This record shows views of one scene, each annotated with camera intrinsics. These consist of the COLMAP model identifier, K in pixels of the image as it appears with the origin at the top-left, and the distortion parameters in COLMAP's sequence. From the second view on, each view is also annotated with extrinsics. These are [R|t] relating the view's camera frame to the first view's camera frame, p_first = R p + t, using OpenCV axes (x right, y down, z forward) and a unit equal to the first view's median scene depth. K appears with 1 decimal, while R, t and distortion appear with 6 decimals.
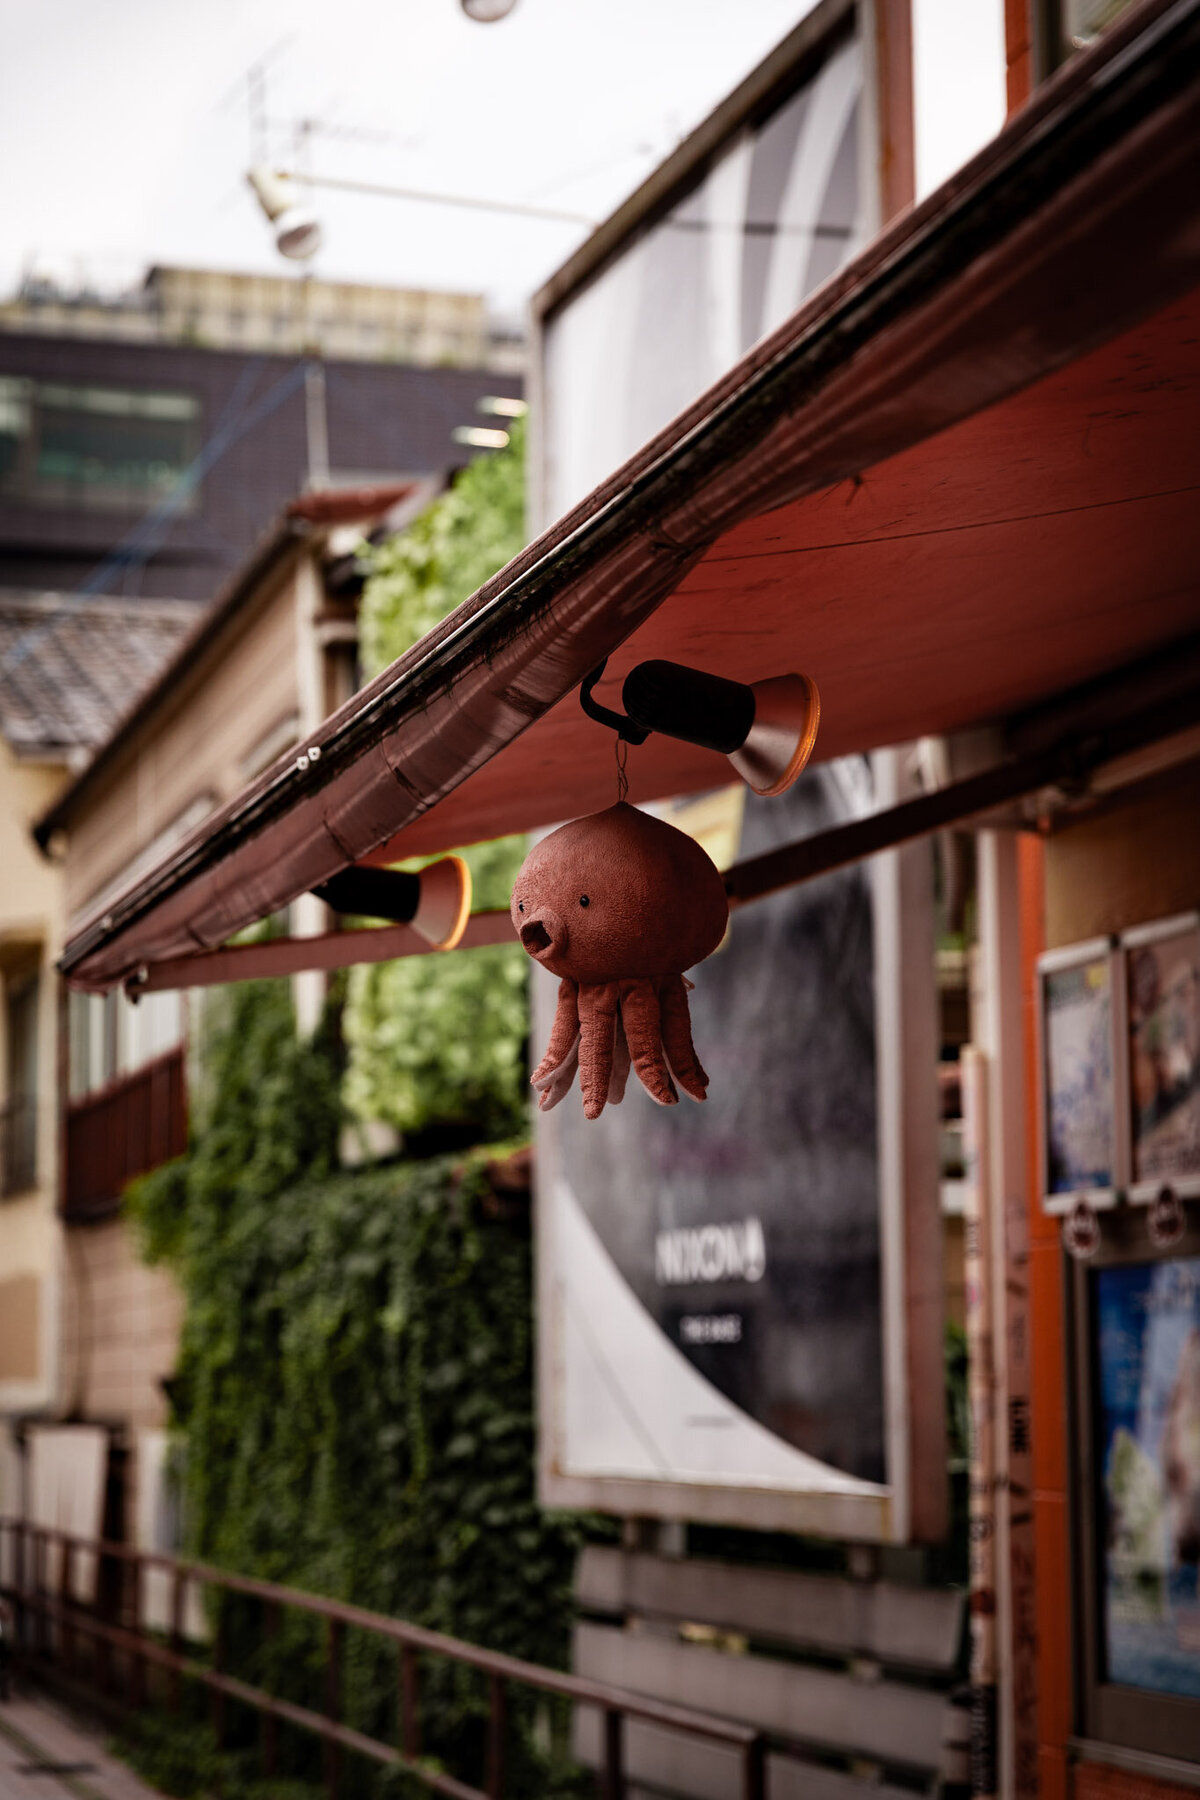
lens RADIAL K [[3559.0, 0, 599.5], [0, 3559.0, 898.4], [0, 0, 1]] dist [-0.004669, 0.000000]
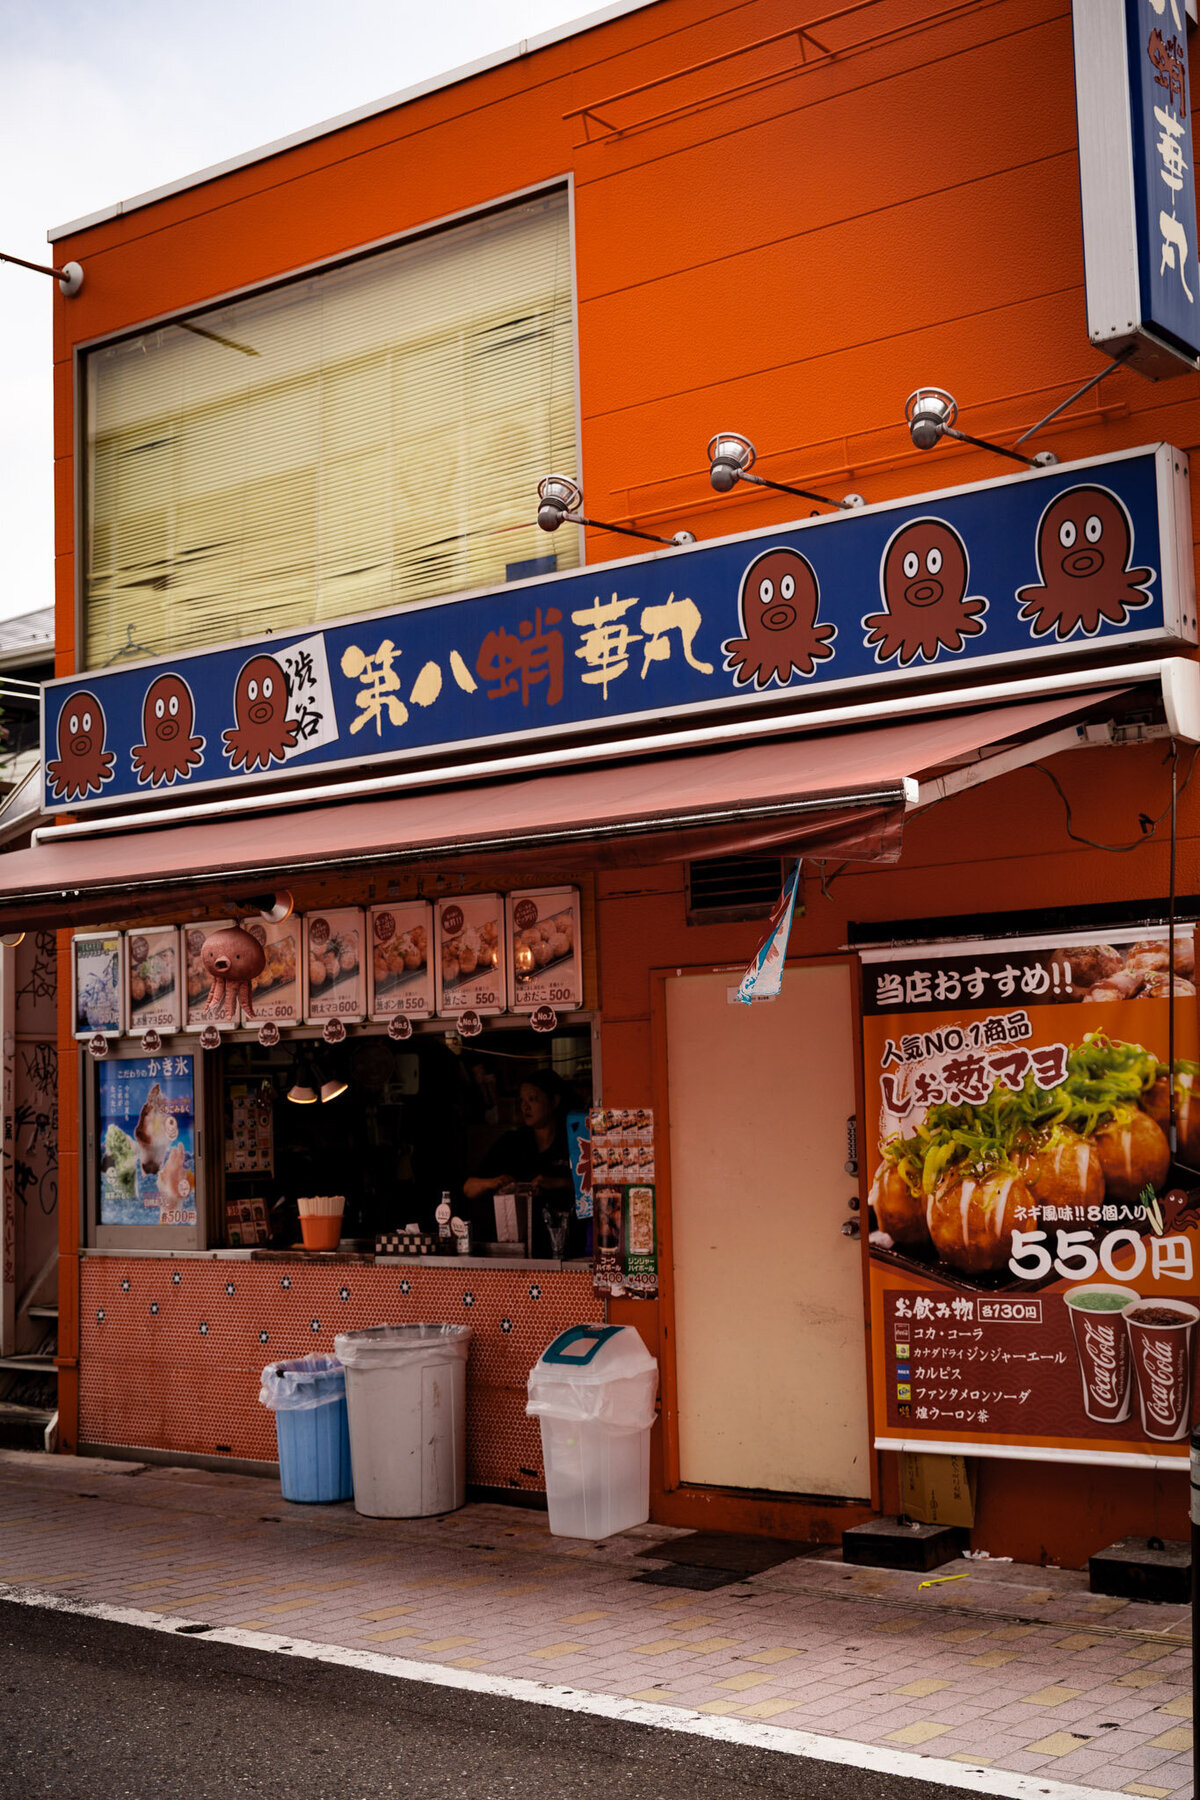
lens RADIAL K [[2180.2, 0, 599.9], [0, 2180.2, 901.0], [0, 0, 1]] dist [-0.001783, 0.000000]
pose [[0.799750, 0.034453, 0.599344, -0.515394], [-0.056986, 0.998201, 0.018660, -0.058930], [-0.597622, -0.049078, 0.800274, -0.446567]]
